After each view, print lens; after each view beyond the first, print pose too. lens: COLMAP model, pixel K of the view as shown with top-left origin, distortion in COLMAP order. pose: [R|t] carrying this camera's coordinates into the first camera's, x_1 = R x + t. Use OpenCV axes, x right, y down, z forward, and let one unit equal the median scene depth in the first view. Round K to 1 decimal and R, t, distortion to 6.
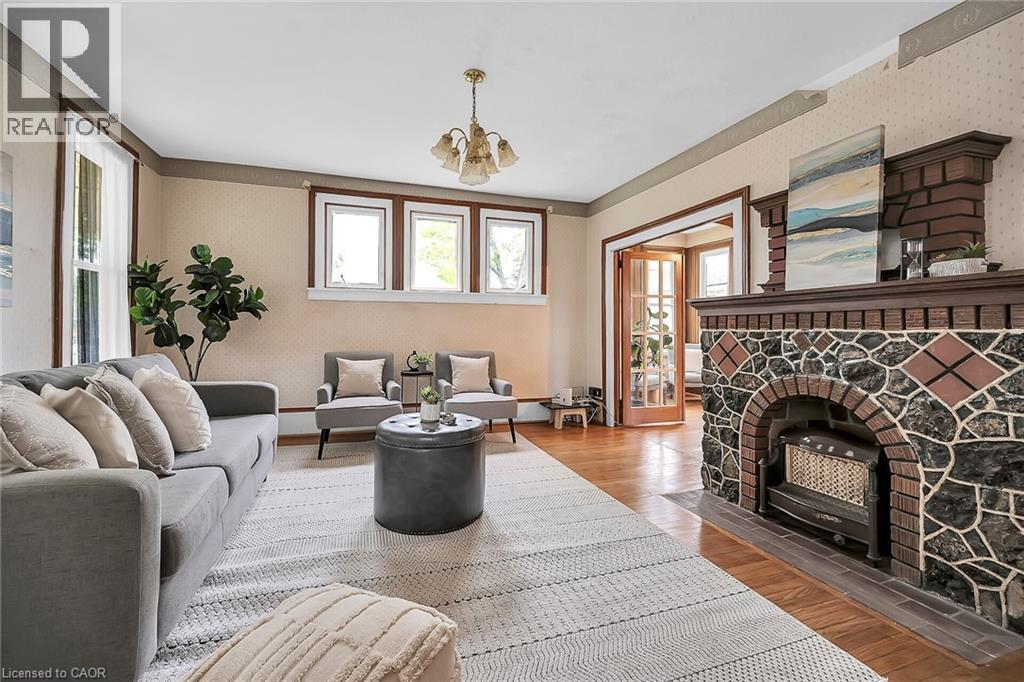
lens RADIAL K [[452.4, 0, 509.8], [0, 452.4, 330.3], [0, 0, 1]] dist [-0.000700, -0.000328]
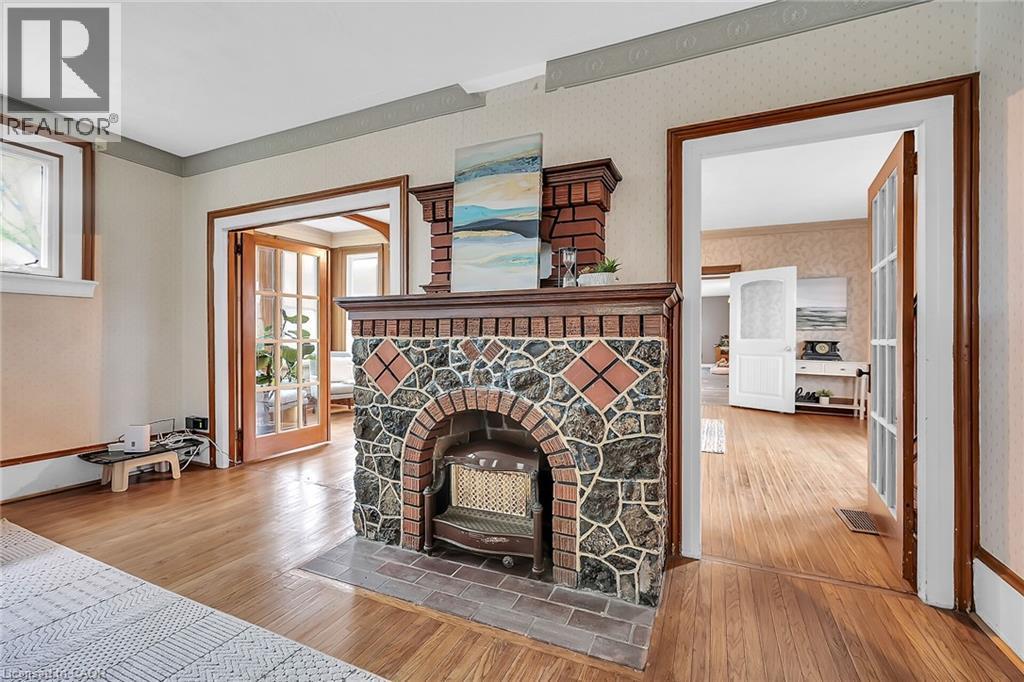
lens RADIAL K [[341.7, 0, 517.9], [0, 341.7, 335.5], [0, 0, 1]] dist [-0.000692, -0.000036]
pose [[0.639459, 0.000255, 0.768825, 0.180782], [0.000711, 0.999999, -0.000923, -0.003917], [-0.768825, 0.001137, 0.639459, 0.484986]]
